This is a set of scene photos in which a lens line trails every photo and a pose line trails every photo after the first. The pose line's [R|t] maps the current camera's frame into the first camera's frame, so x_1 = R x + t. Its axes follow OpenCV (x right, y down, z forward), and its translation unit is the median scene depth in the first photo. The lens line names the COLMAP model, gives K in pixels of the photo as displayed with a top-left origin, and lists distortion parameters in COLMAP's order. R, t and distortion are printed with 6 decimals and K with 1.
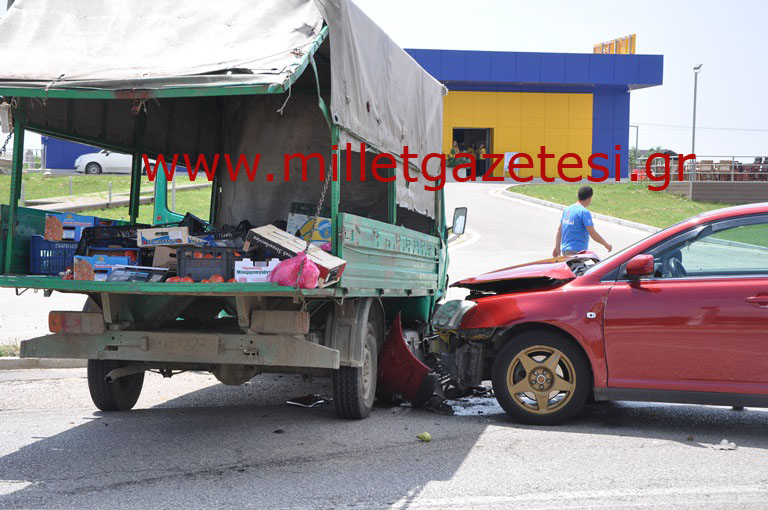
lens RADIAL K [[1542.3, 0, 383.7], [0, 1542.3, 255.8], [0, 0, 1]] dist [0.179747, 0.000000]
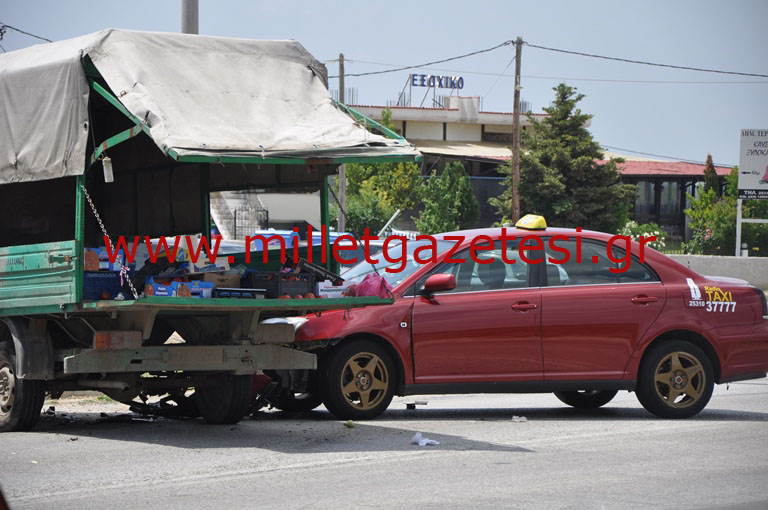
lens RADIAL K [[3443.9, 0, 384.1], [0, 3443.9, 254.5], [0, 0, 1]] dist [1.767833, 0.000000]
pose [[0.793675, -0.016673, 0.608113, -1.675568], [0.024354, 0.999694, -0.004376, -0.005443], [-0.607854, 0.018283, 0.793838, -1.242150]]
